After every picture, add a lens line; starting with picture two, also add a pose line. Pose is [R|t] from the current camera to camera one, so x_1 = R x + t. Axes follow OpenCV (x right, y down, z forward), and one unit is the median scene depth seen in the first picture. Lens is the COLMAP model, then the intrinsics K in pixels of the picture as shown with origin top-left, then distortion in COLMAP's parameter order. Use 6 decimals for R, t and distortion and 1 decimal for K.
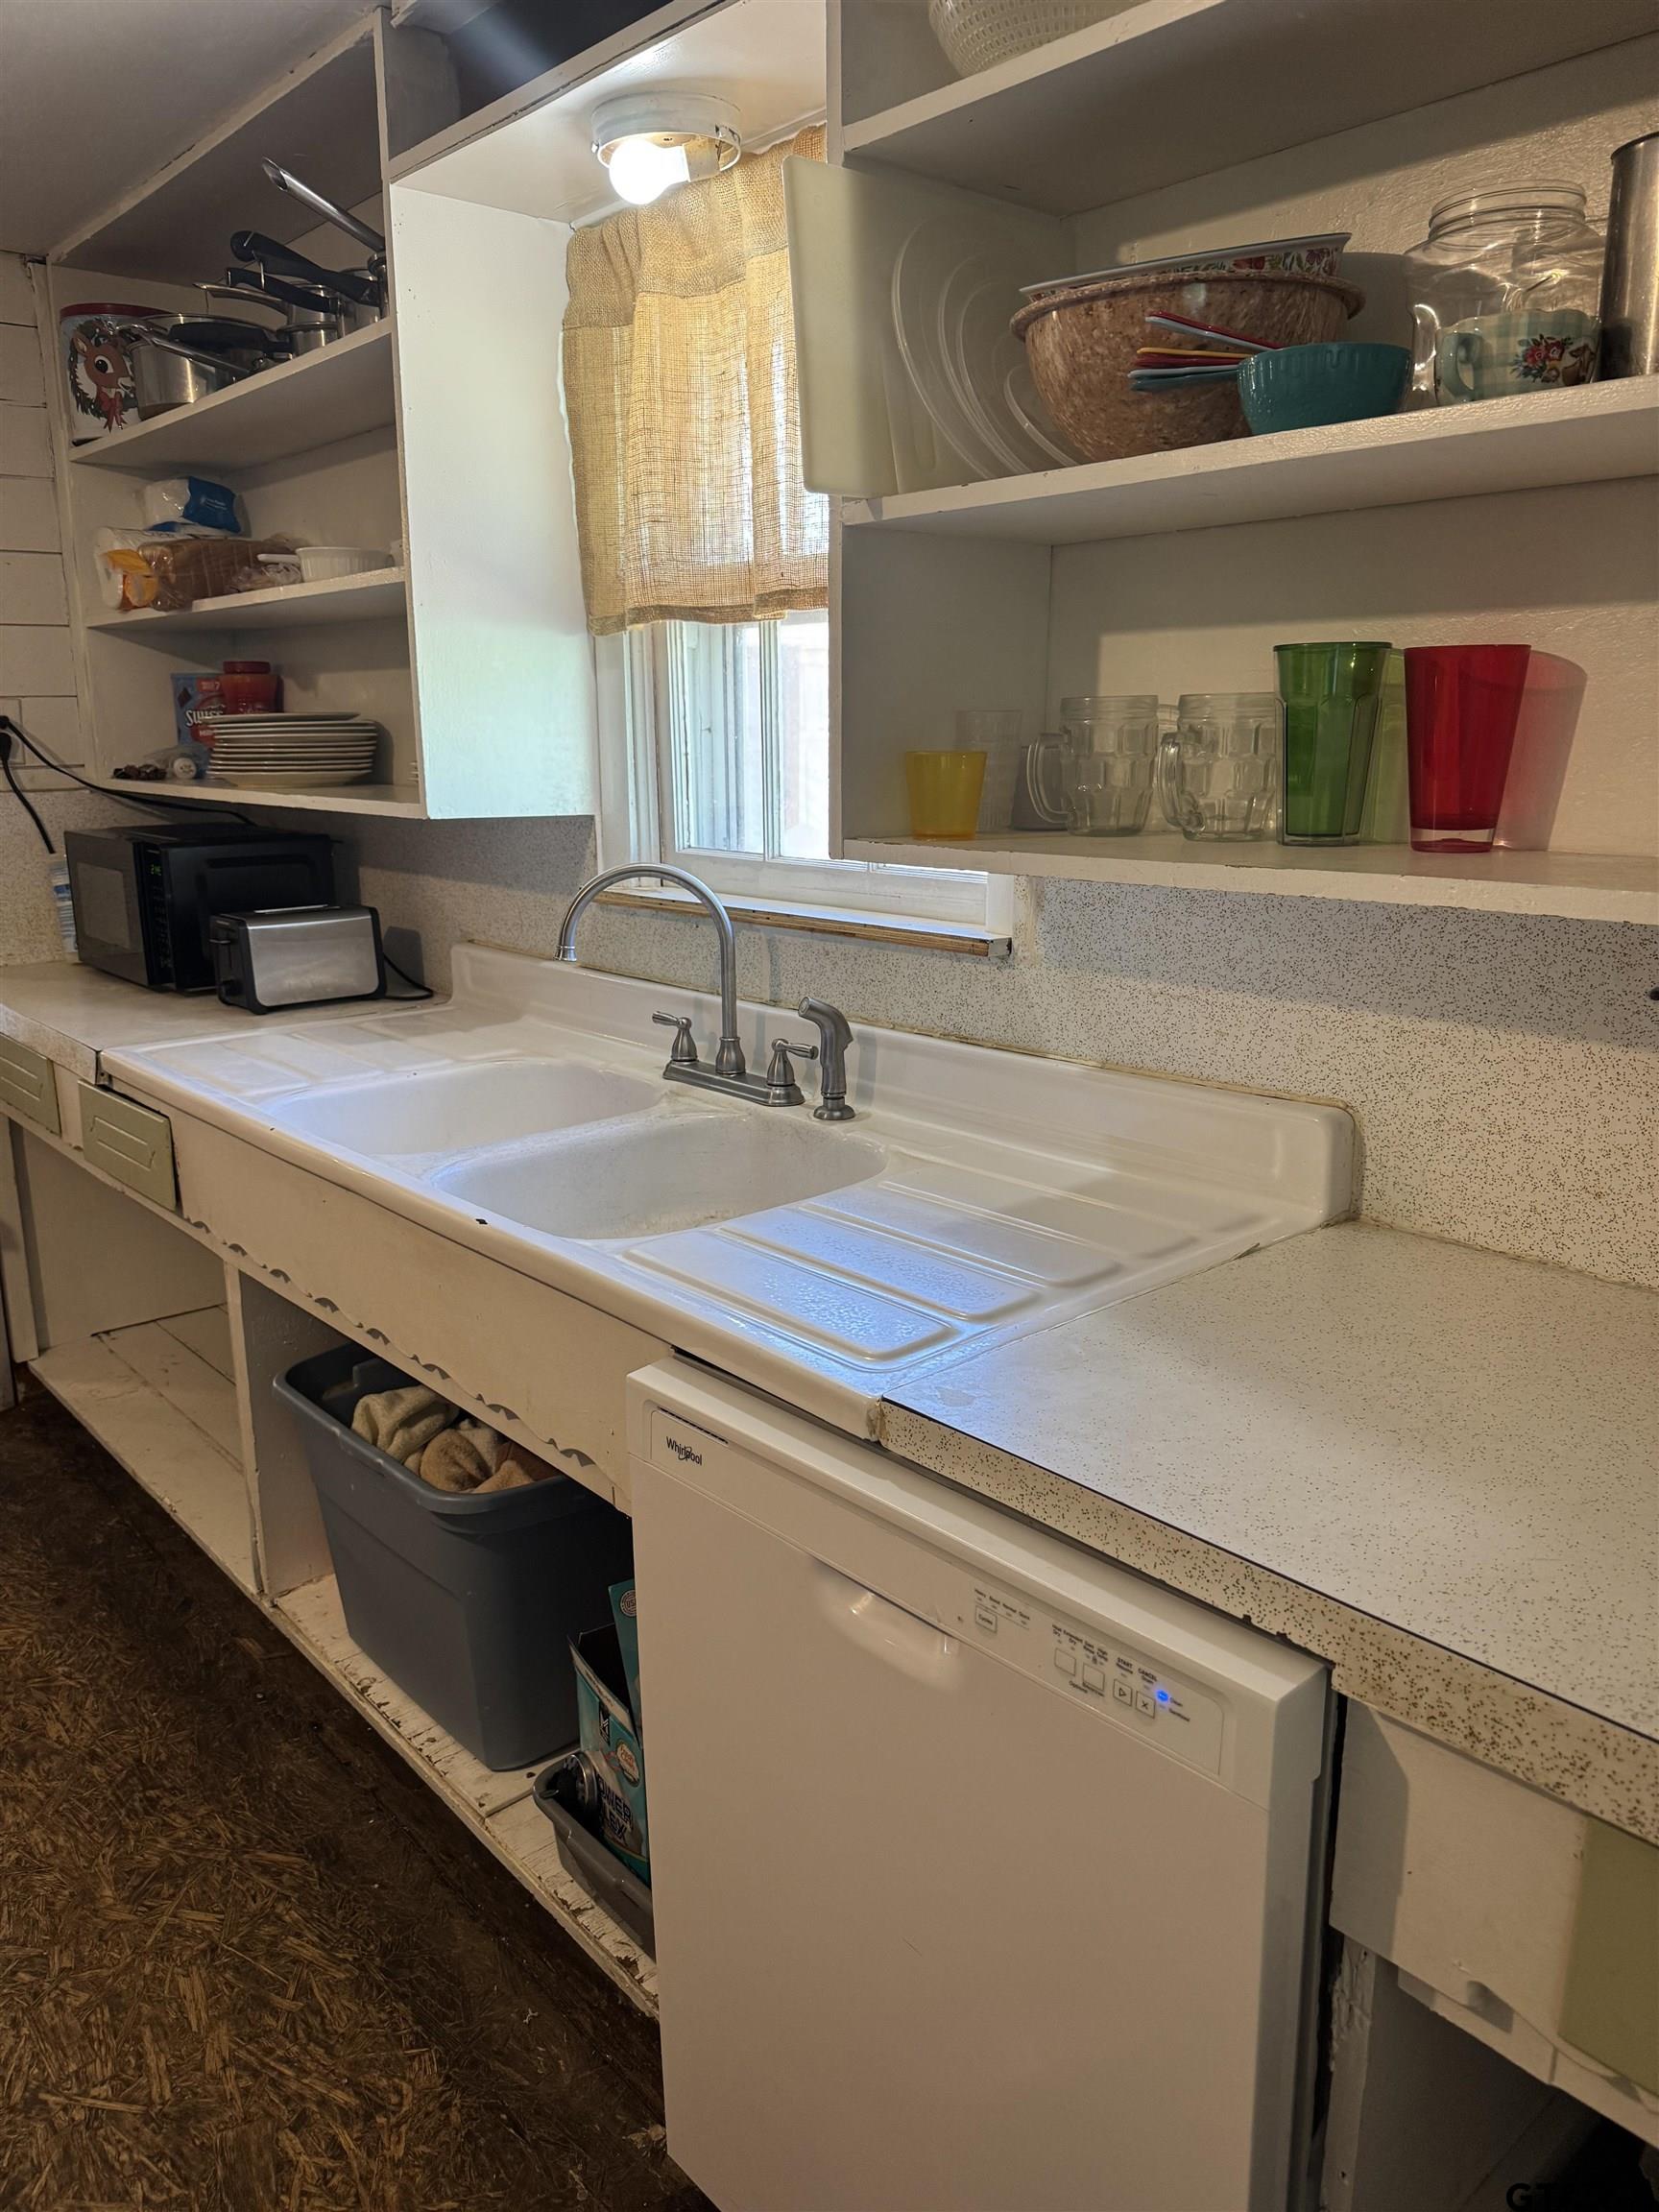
lens RADIAL K [[1537.9, 0, 841.4], [0, 1537.9, 1097.9], [0, 0, 1]] dist [0.056776, -0.068993]
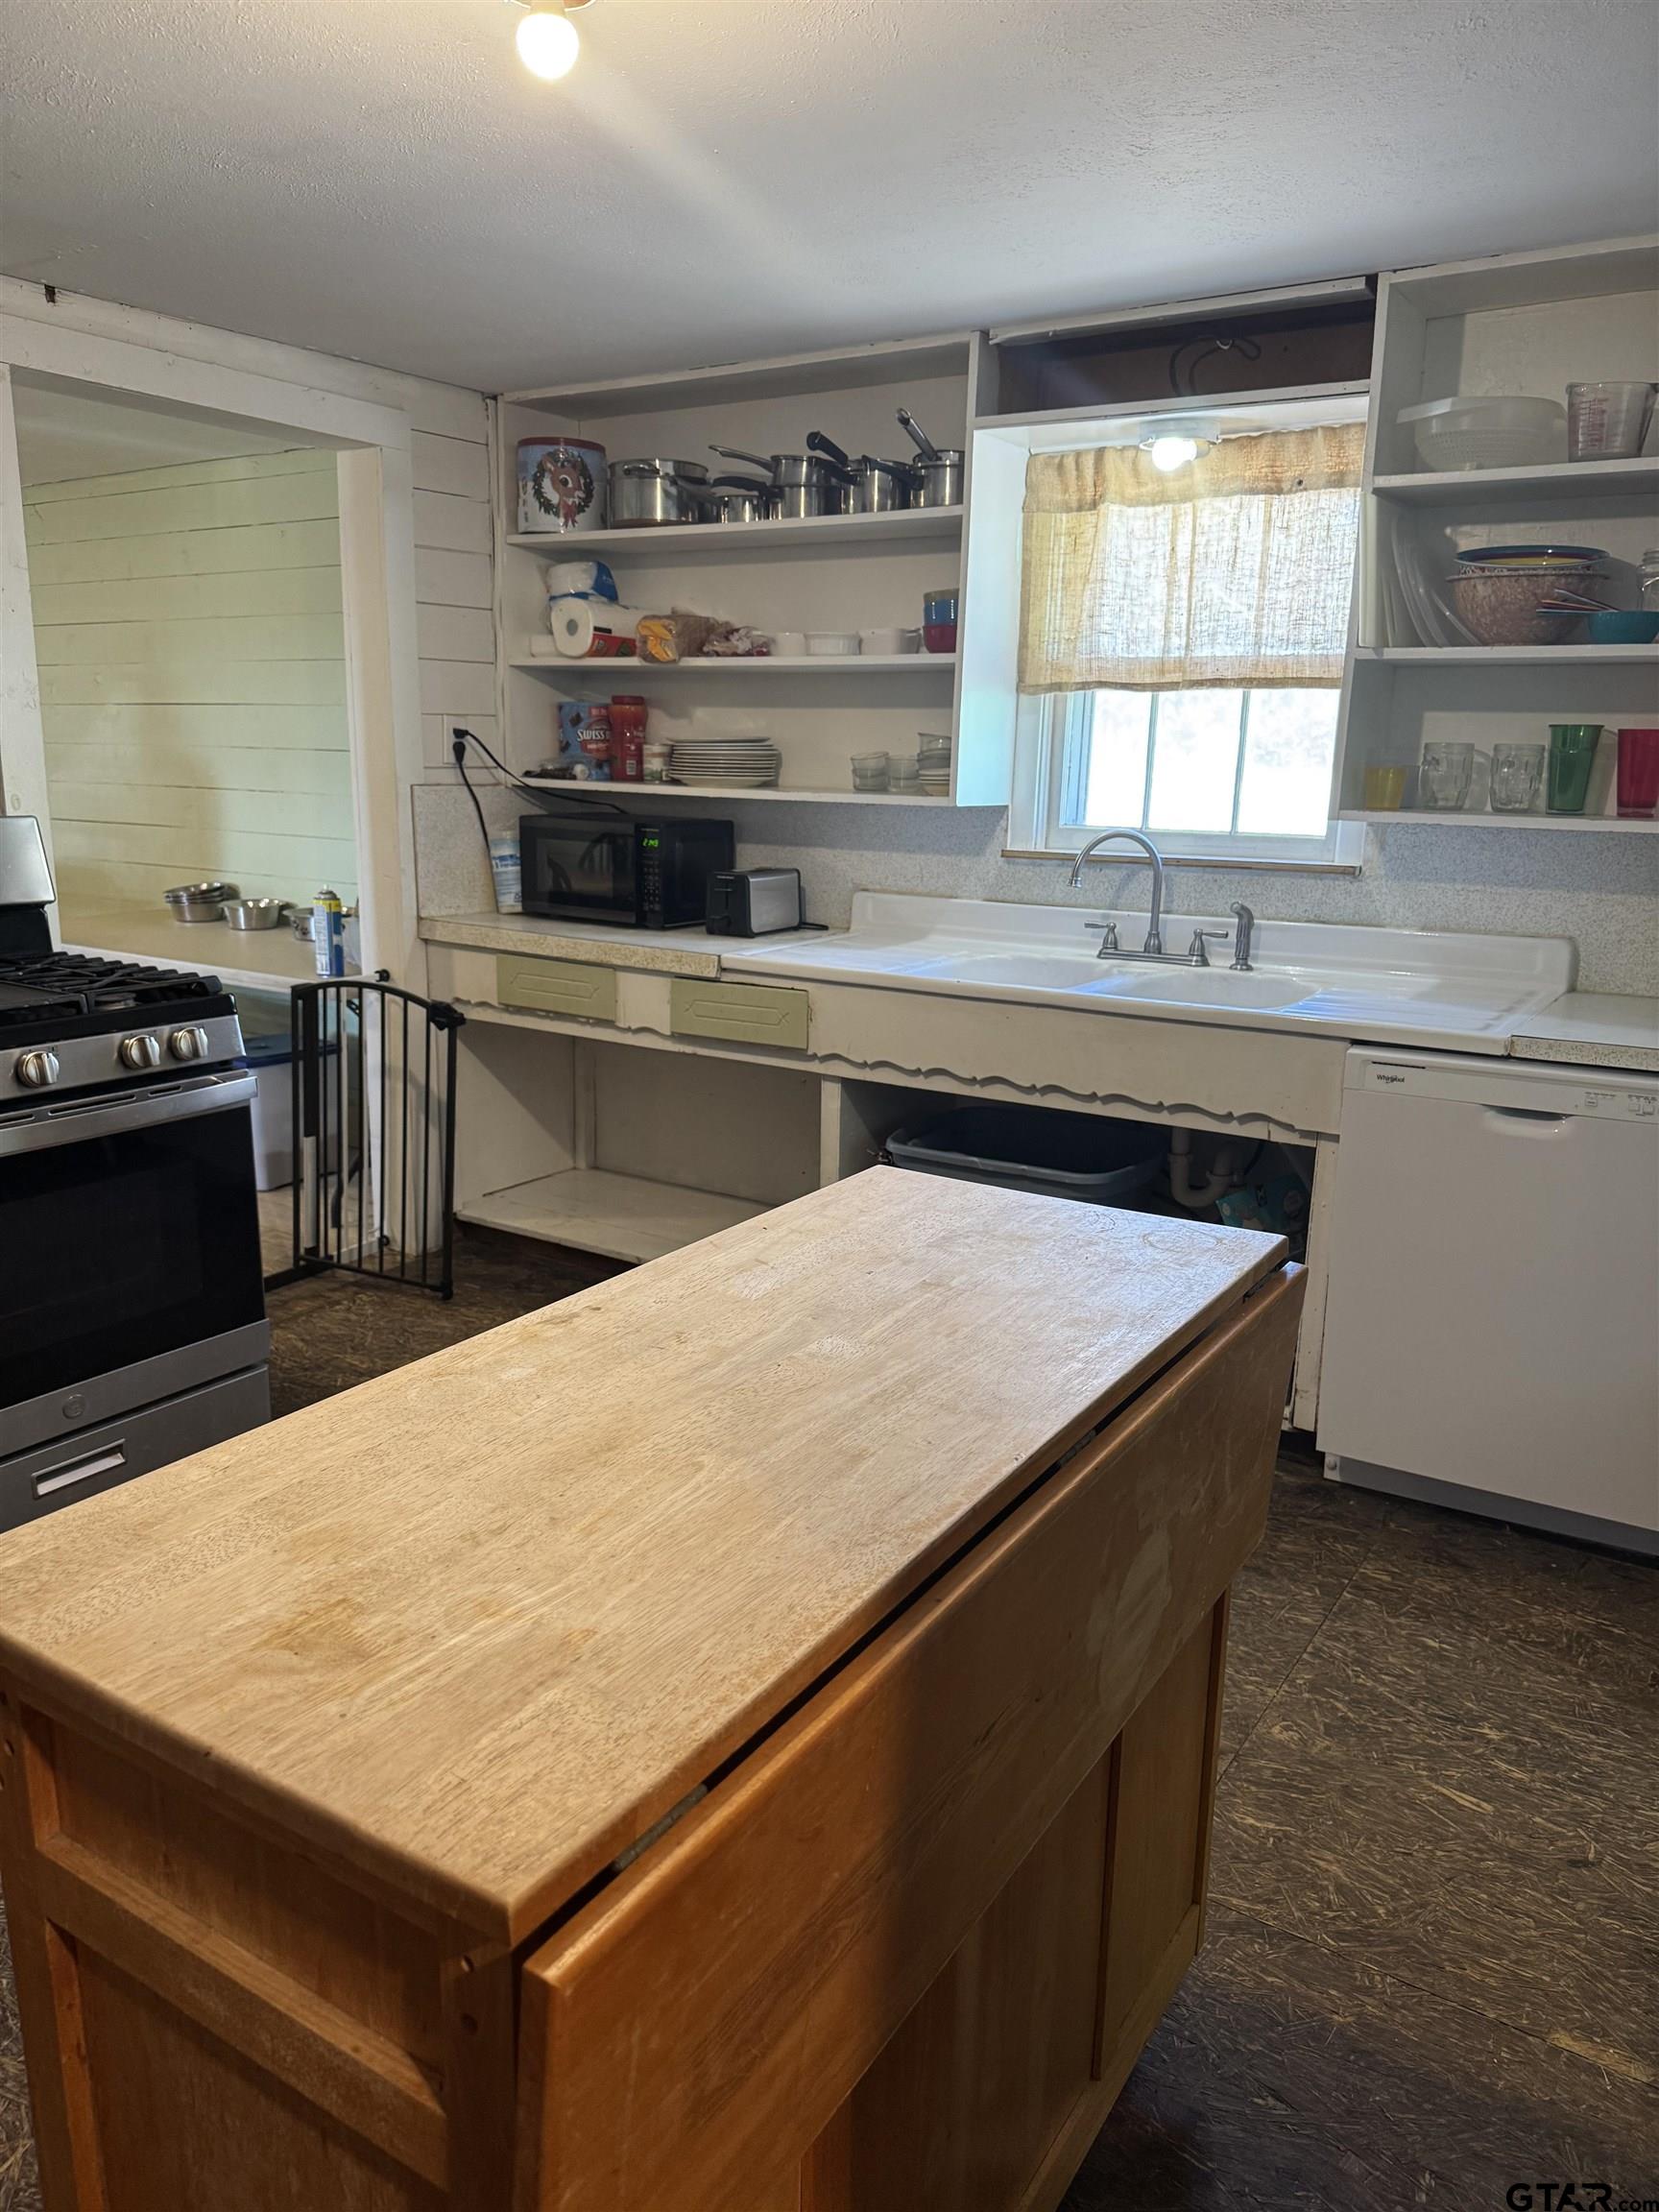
lens RADIAL K [[1537.9, 0, 825.2], [0, 1537.9, 1121.8], [0, 0, 1]] dist [0.056776, -0.068993]
pose [[0.962115, -0.042923, 0.269243, -0.926445], [0.040968, 0.999077, 0.012880, 0.140087], [-0.269548, -0.001362, 0.962986, -0.589181]]
